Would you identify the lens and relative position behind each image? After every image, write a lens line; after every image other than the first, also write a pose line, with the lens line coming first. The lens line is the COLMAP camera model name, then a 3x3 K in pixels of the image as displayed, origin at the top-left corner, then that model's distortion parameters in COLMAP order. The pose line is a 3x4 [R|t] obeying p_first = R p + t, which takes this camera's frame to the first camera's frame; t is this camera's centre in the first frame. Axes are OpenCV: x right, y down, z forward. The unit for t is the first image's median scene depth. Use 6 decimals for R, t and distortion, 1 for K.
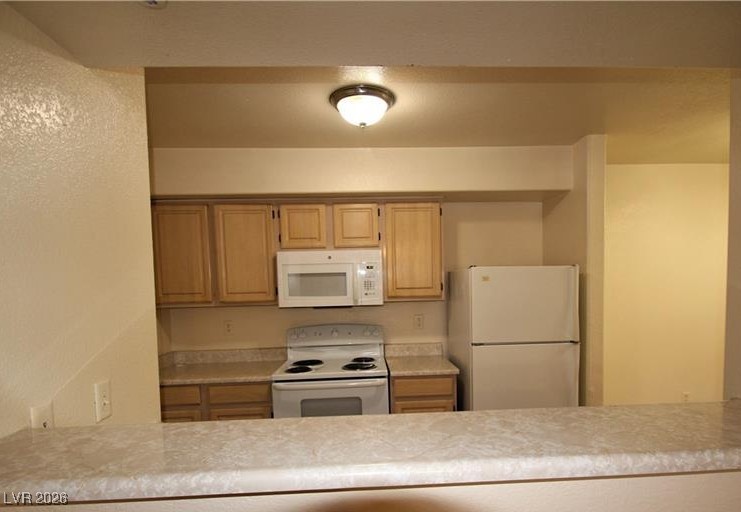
lens RADIAL K [[409.9, 0, 373.5], [0, 409.9, 308.7], [0, 0, 1]] dist [0.000973, 0.000010]
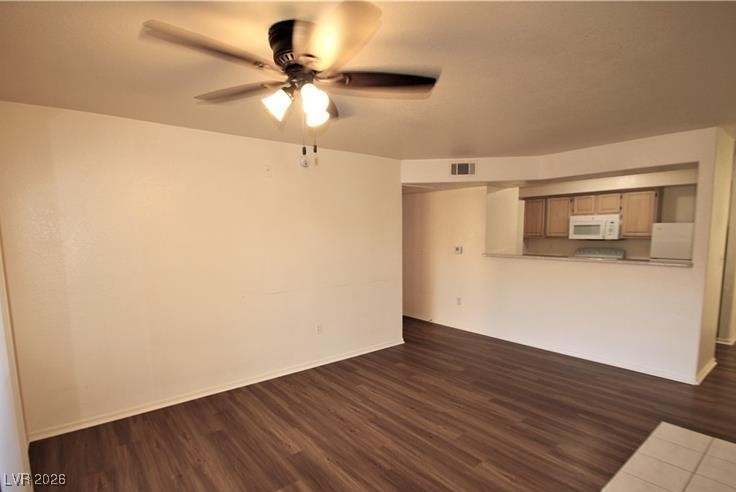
lens RADIAL K [[376.4, 0, 365.3], [0, 376.4, 275.8], [0, 0, 1]] dist [0.022971, -0.024773]
pose [[0.585200, 0.112875, -0.802994, 0.889287], [-0.051385, 0.993436, 0.102198, 0.046350], [0.809259, -0.018544, 0.587159, -1.308335]]
